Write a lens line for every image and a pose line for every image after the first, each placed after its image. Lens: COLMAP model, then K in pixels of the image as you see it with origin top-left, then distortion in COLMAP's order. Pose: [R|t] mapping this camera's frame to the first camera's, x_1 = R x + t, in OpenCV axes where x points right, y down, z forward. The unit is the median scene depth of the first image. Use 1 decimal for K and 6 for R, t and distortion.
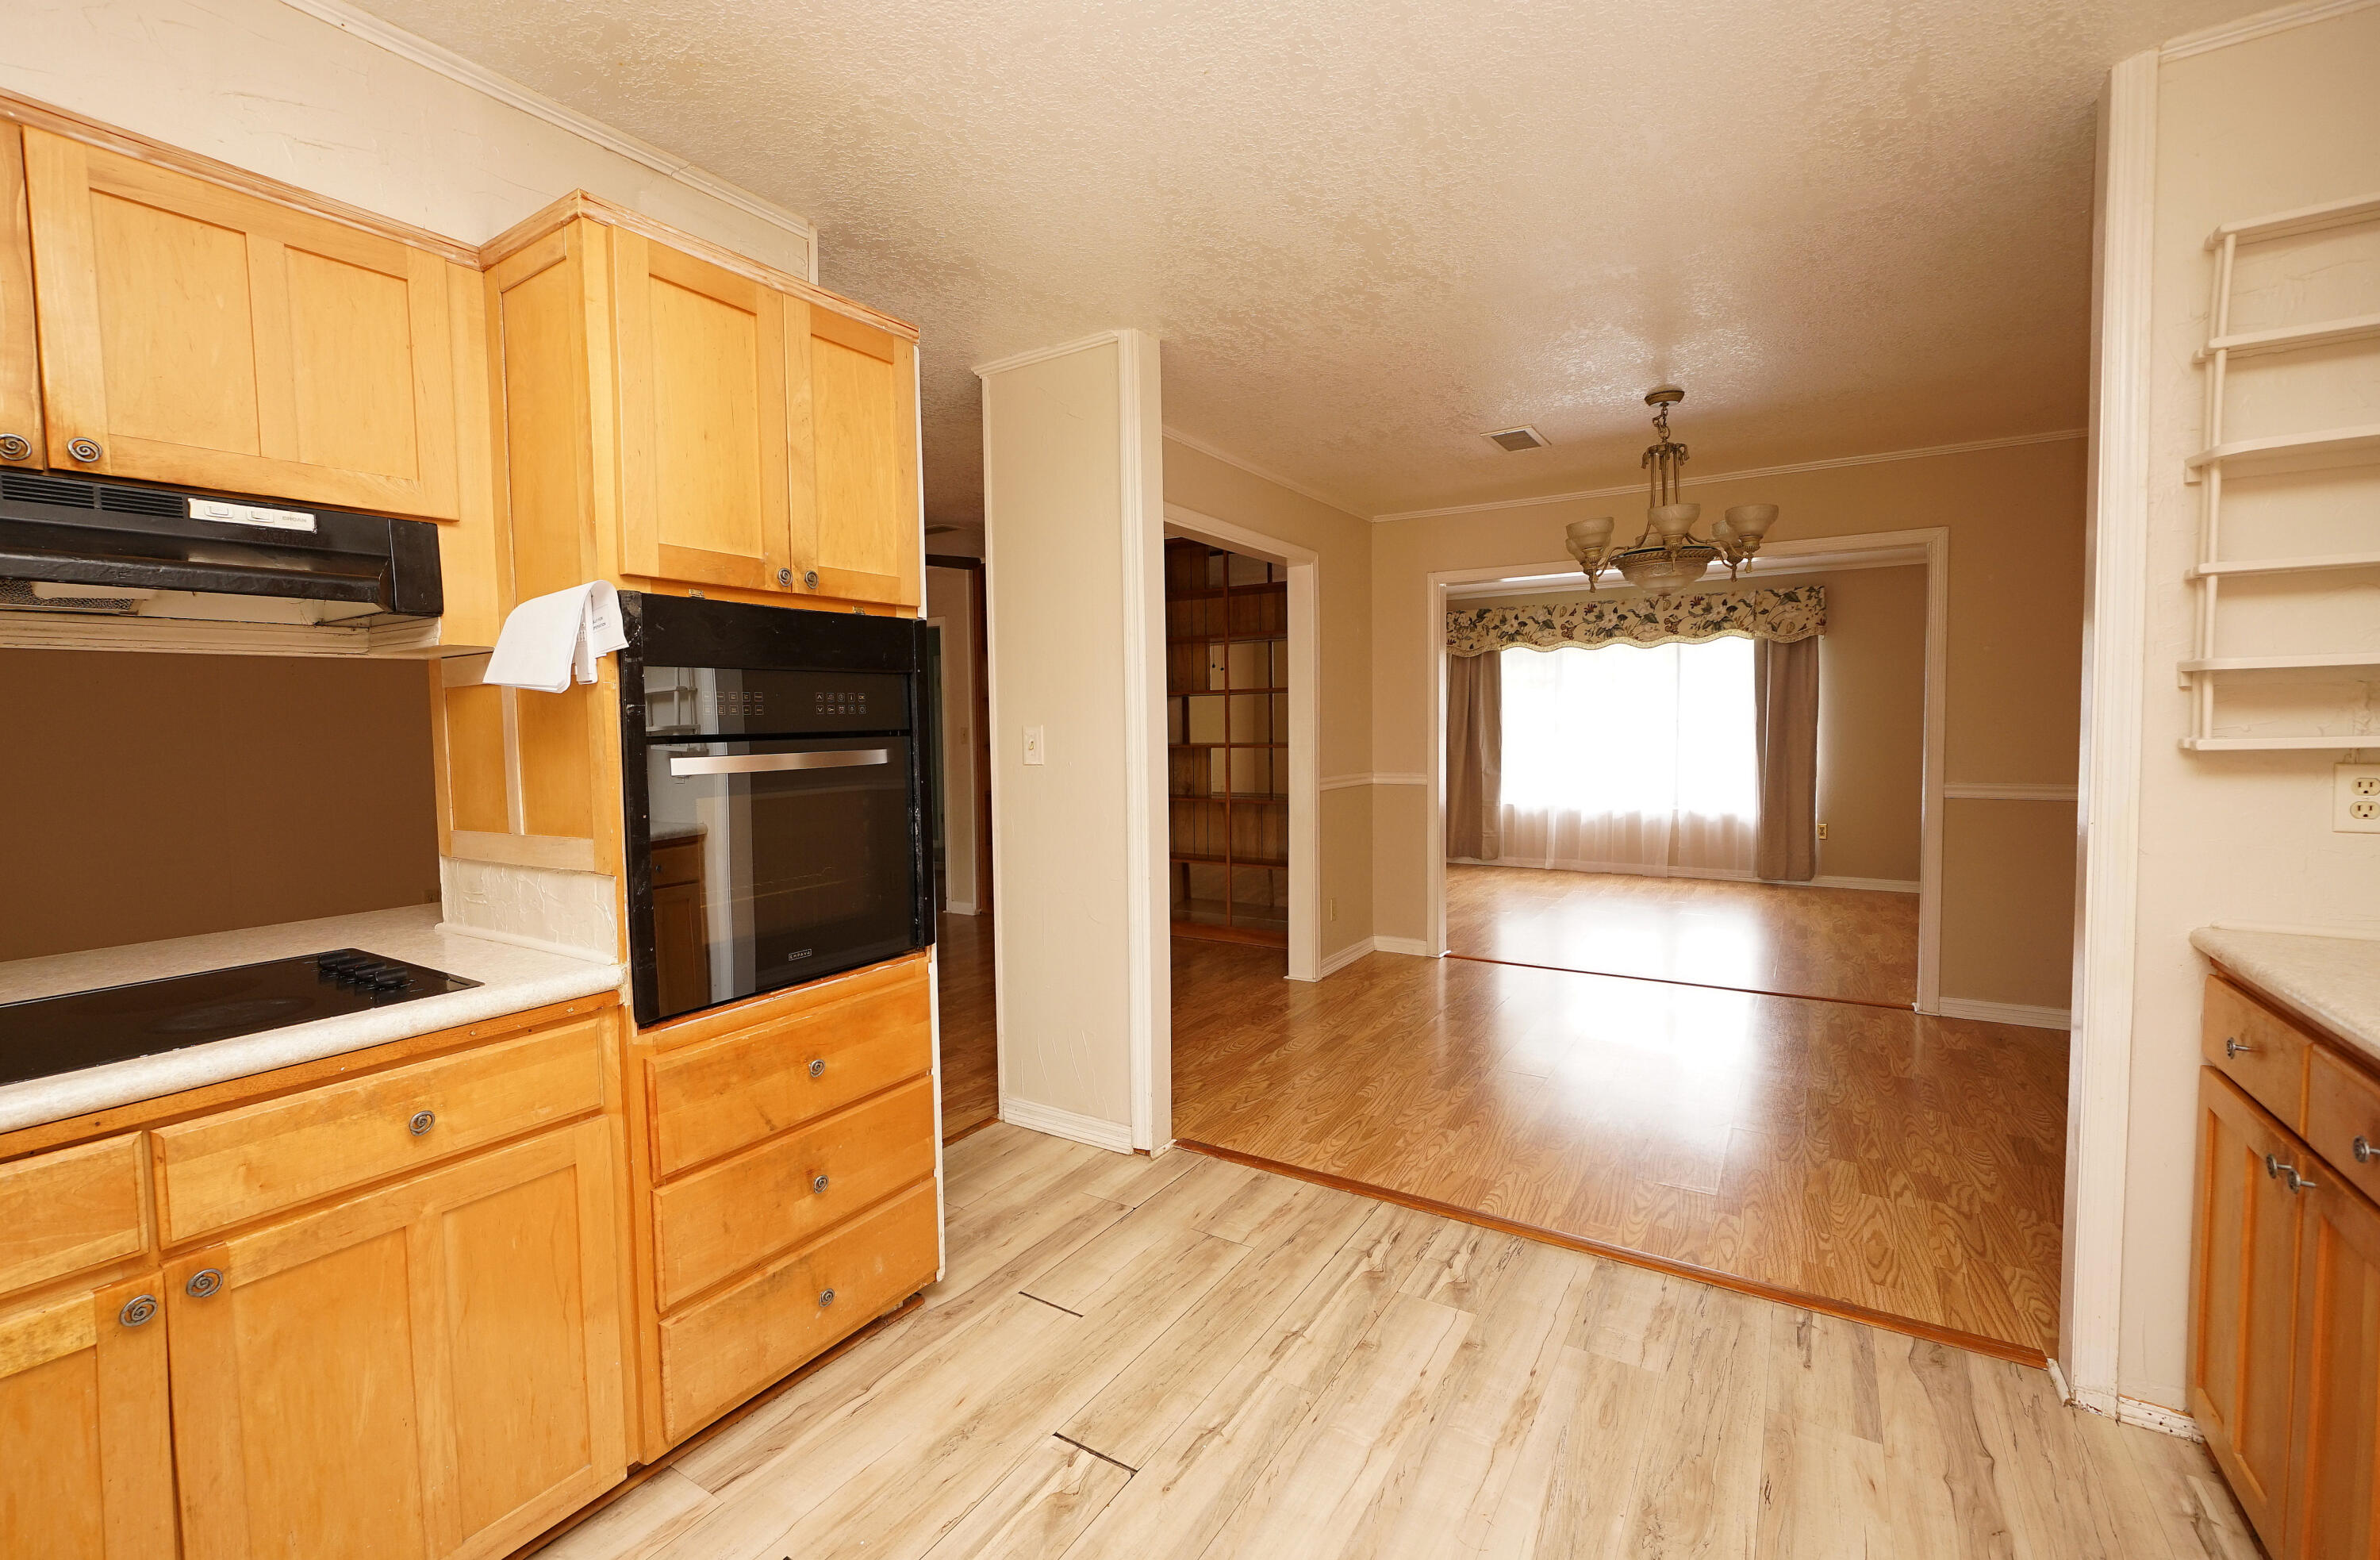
lens RADIAL K [[1008.2, 0, 1150.8], [0, 1008.2, 775.9], [0, 0, 1]] dist [-0.017333, 0.000063]
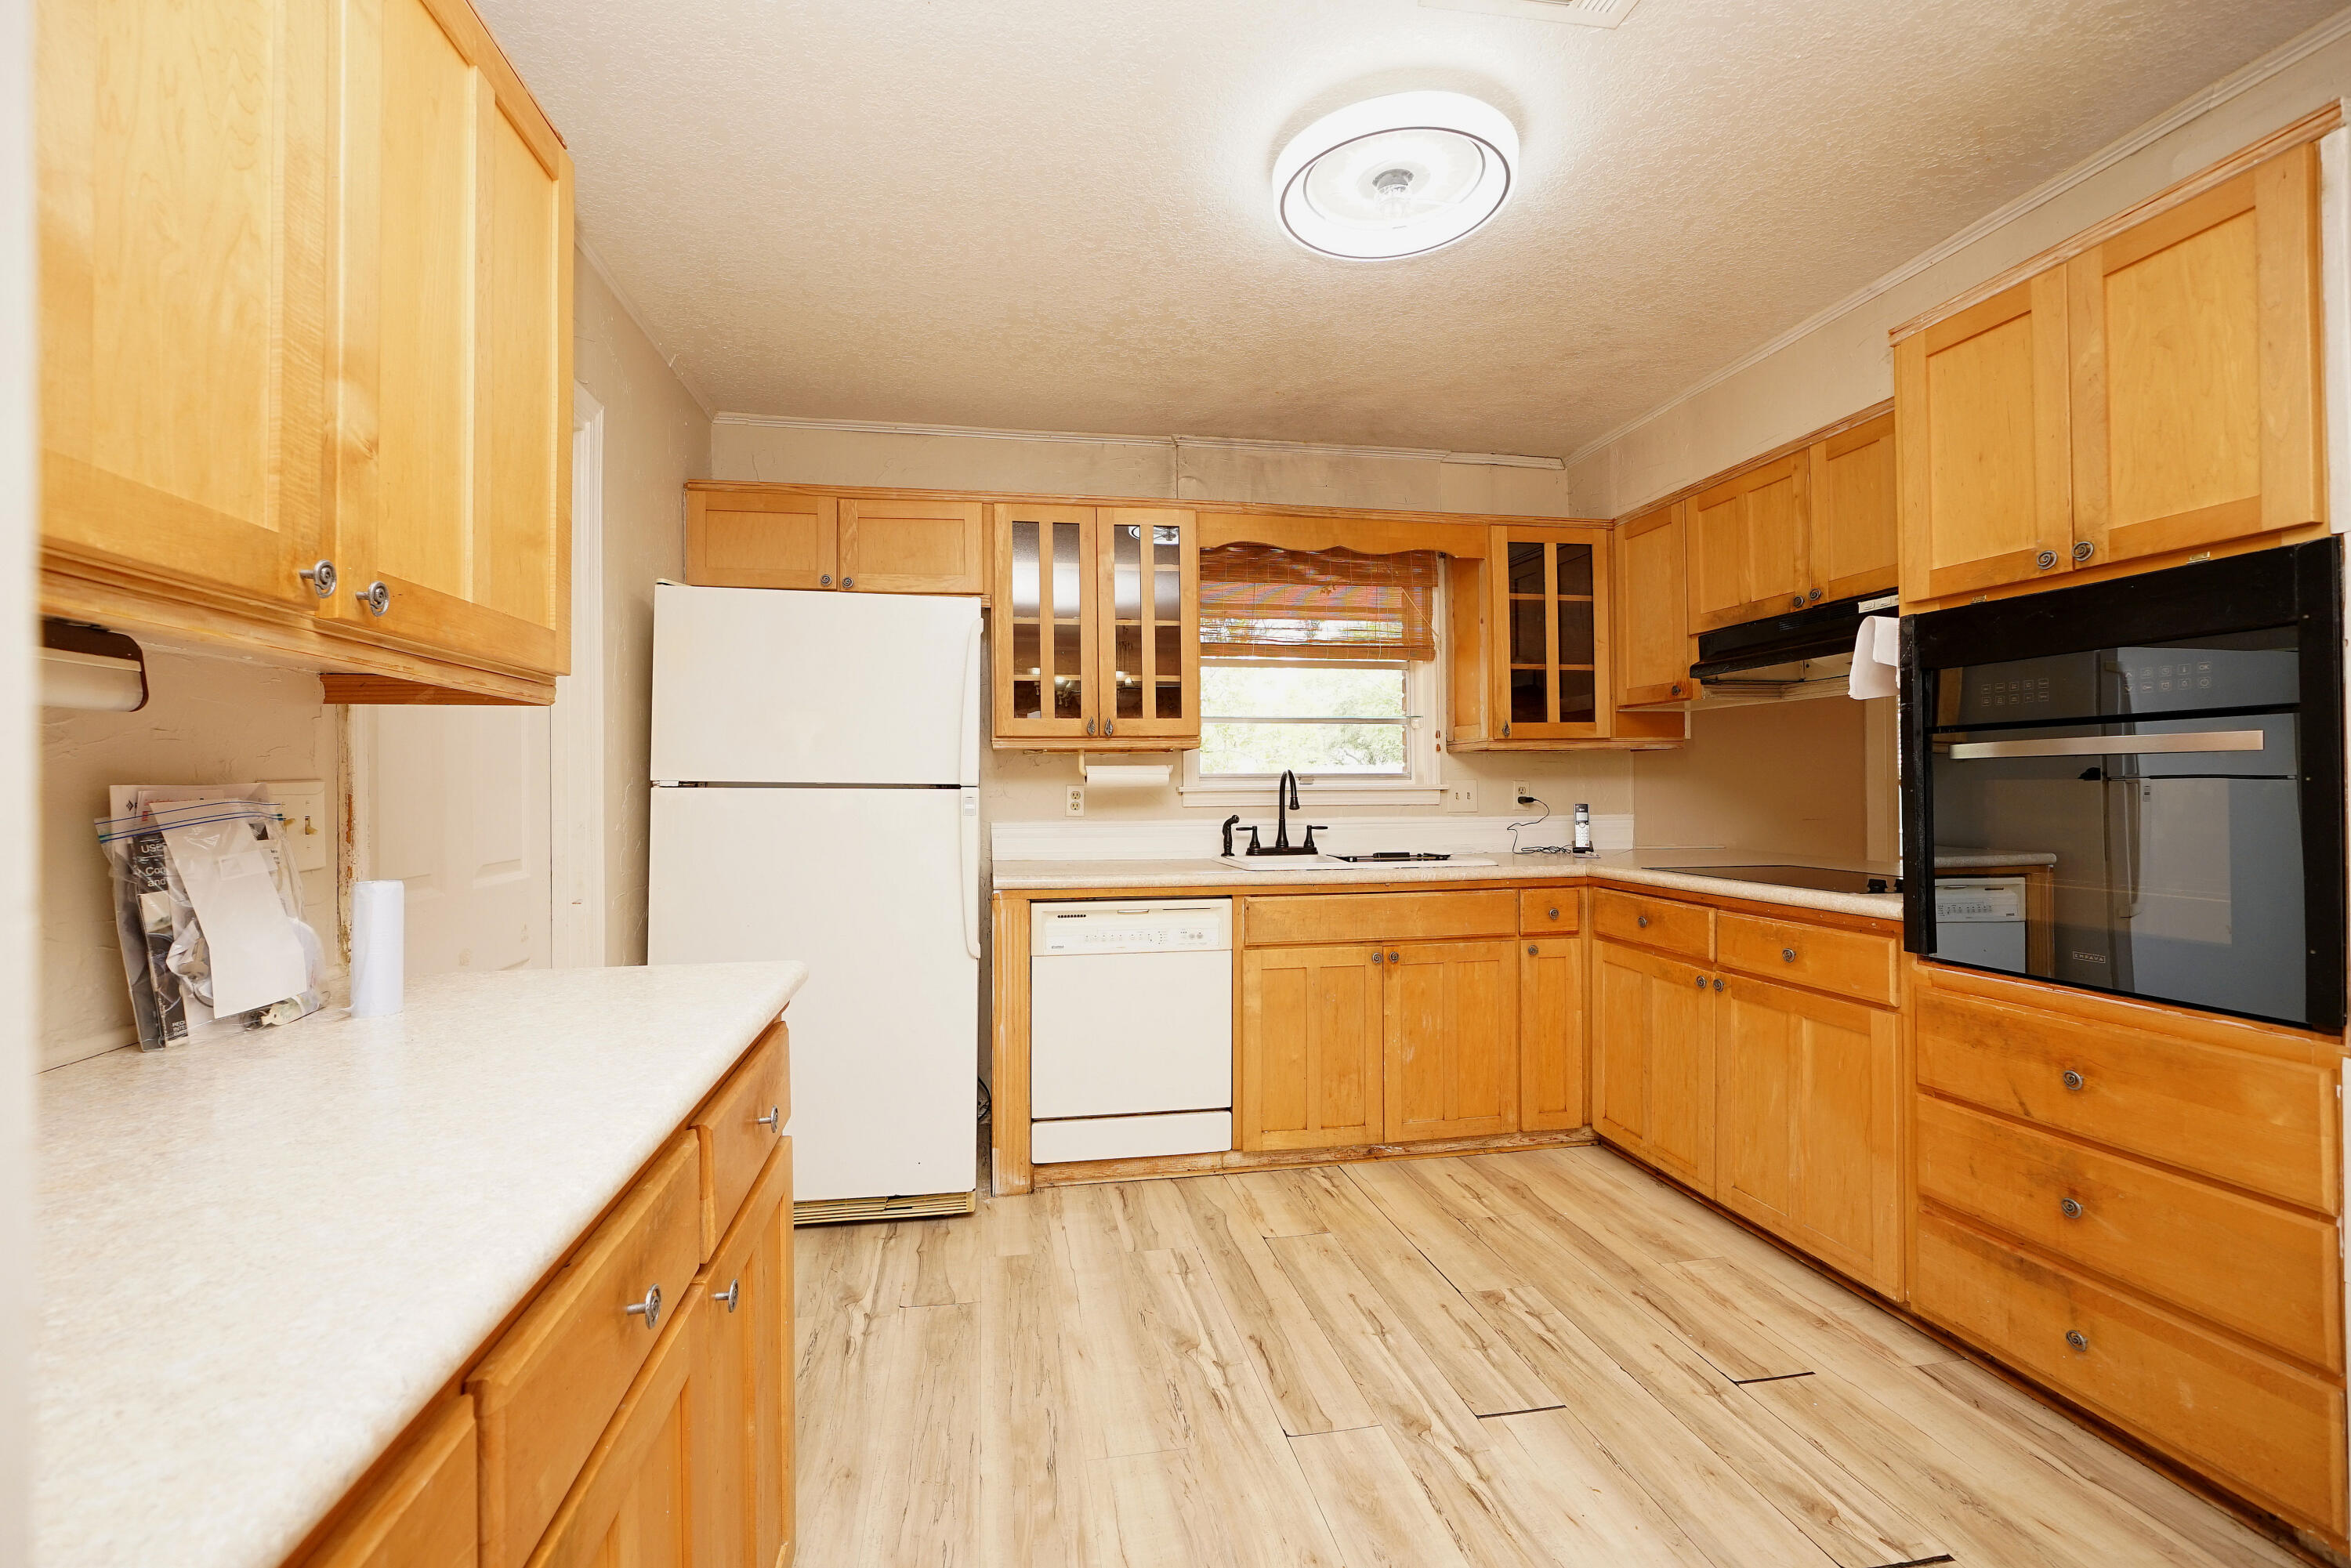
lens RADIAL K [[976.1, 0, 1147.5], [0, 976.1, 773.3], [0, 0, 1]] dist [-0.019471, 0.006088]
pose [[-0.732672, 0.014045, -0.680437, 0.724414], [-0.018173, 0.999027, 0.040189, -0.008865], [0.680339, 0.041811, -0.731704, 0.863221]]
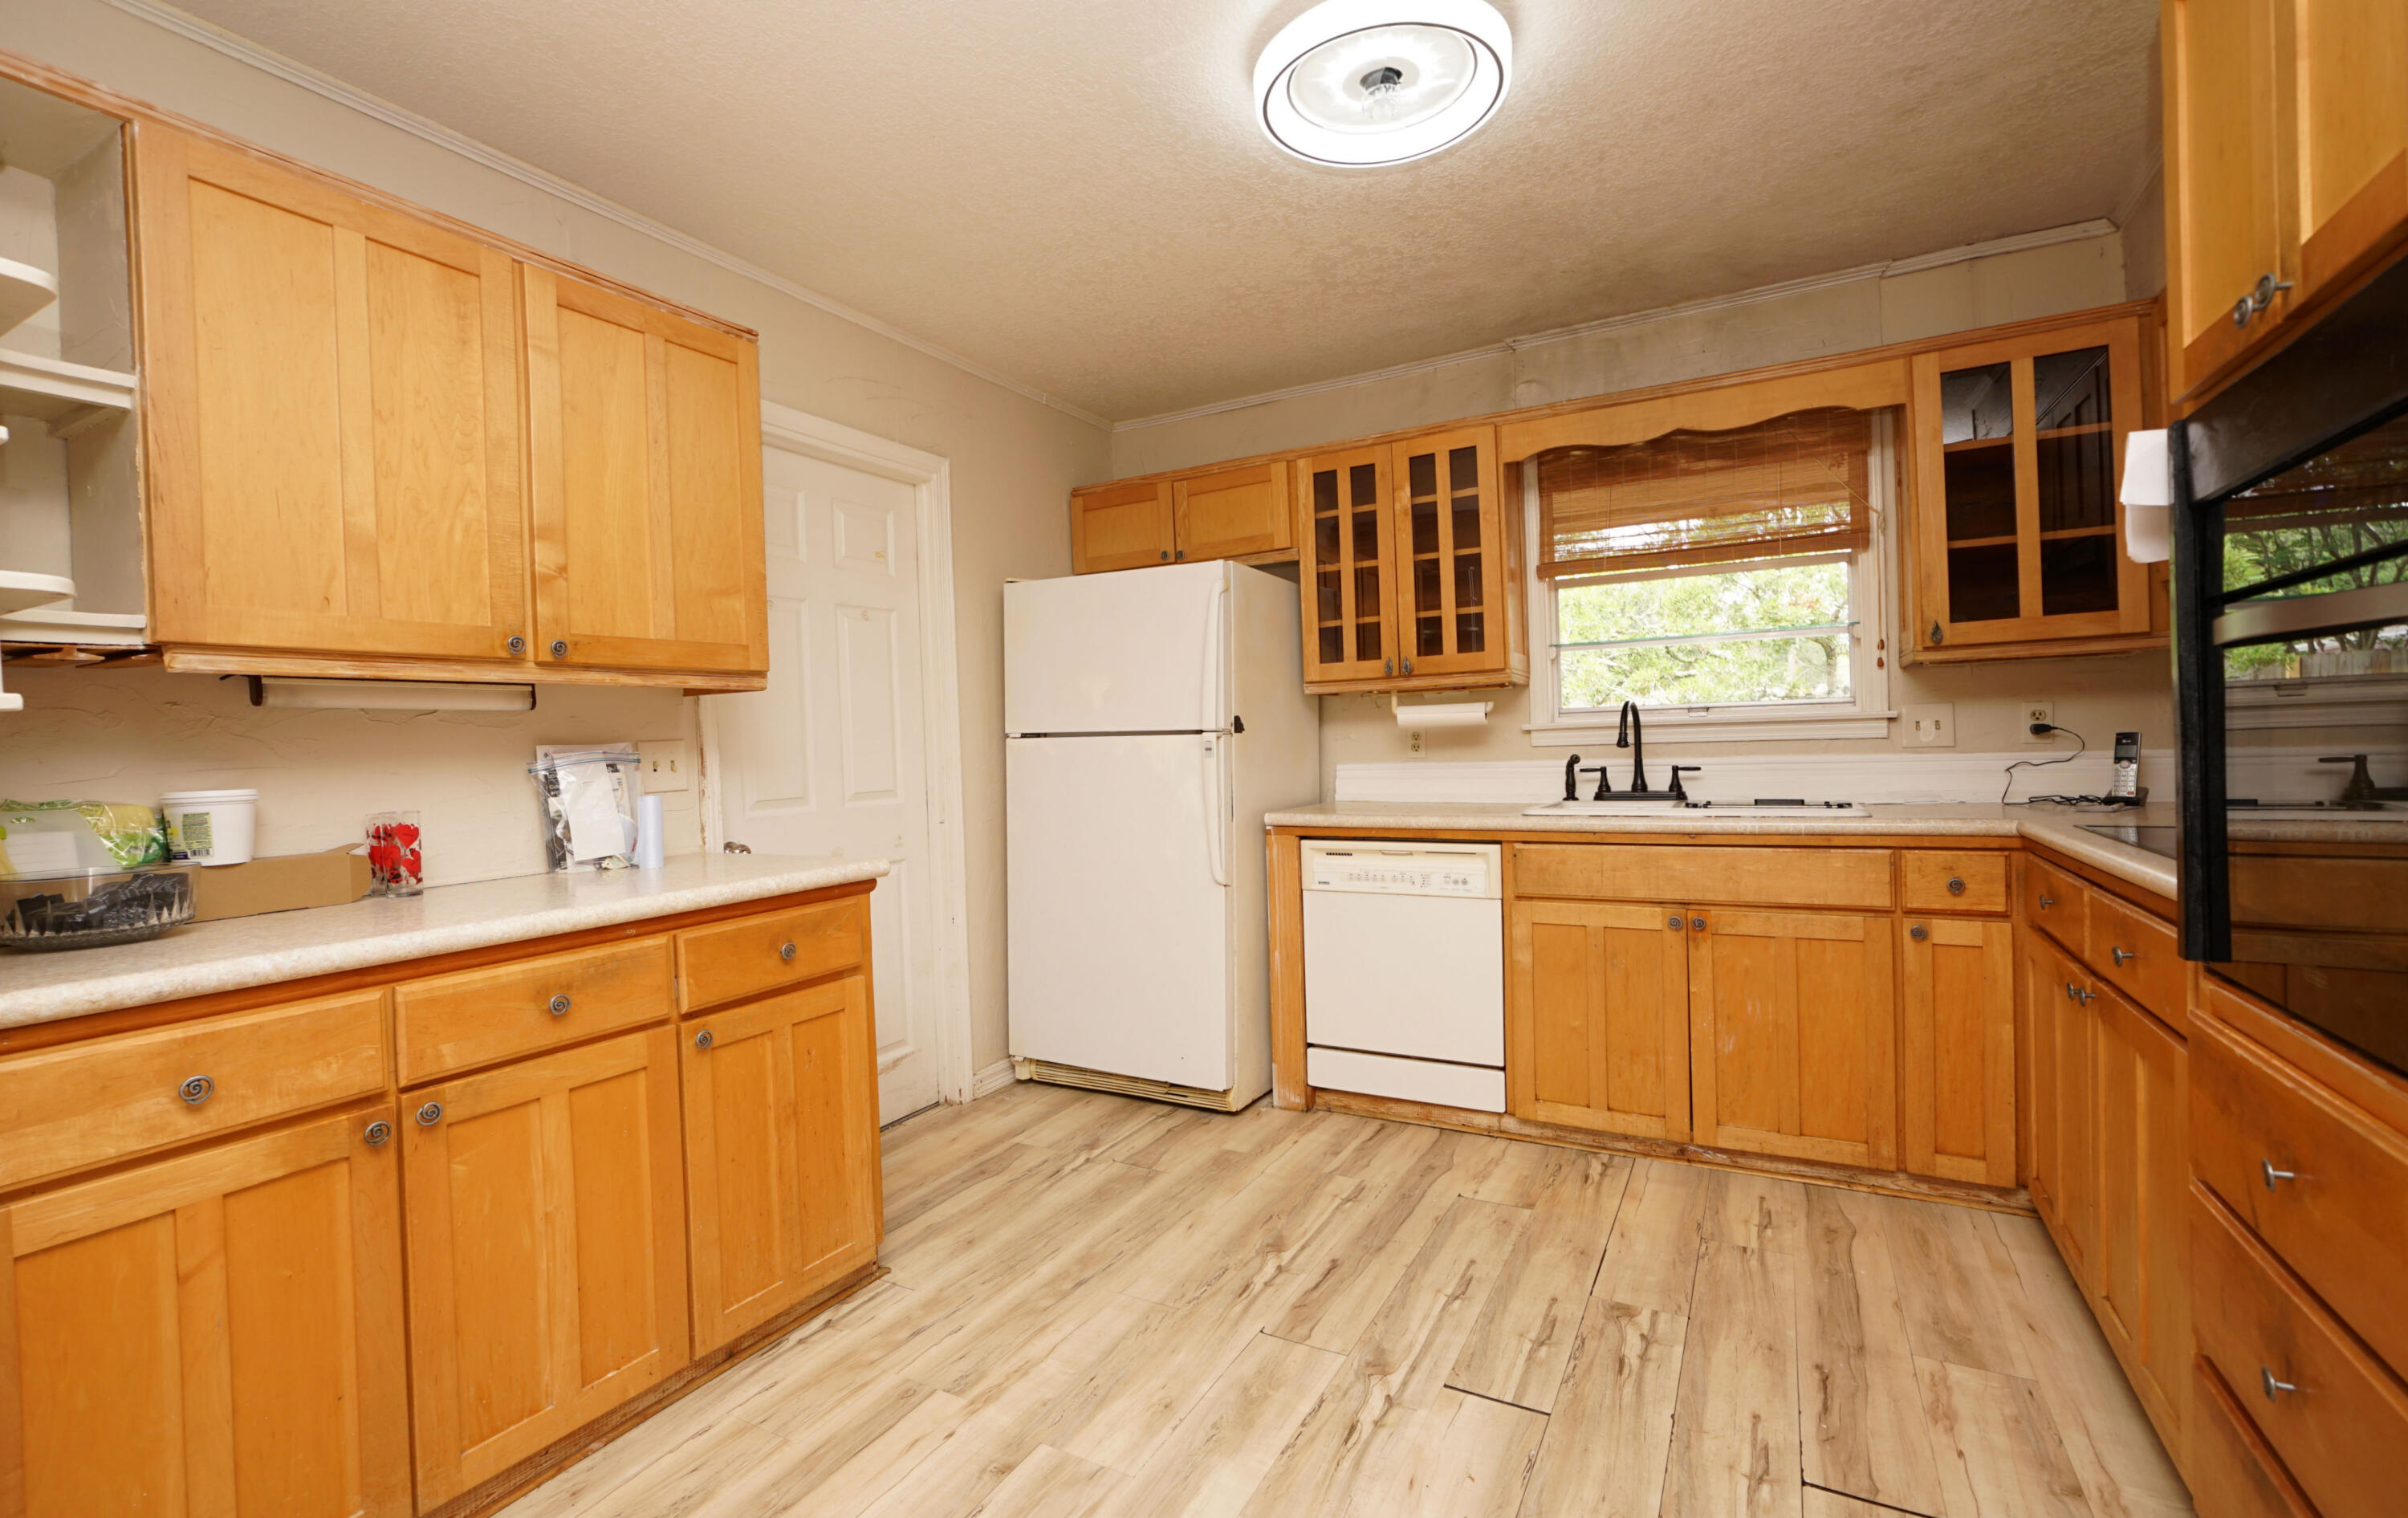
lens RADIAL K [[1046.1, 0, 1191.8], [0, 1046.1, 753.6], [0, 0, 1]] dist [-0.018776, 0.006379]
pose [[-0.996429, 0.049689, -0.068261, 0.234630], [0.045153, 0.996767, 0.066457, -0.006883], [0.071342, 0.063138, -0.995452, 1.237255]]
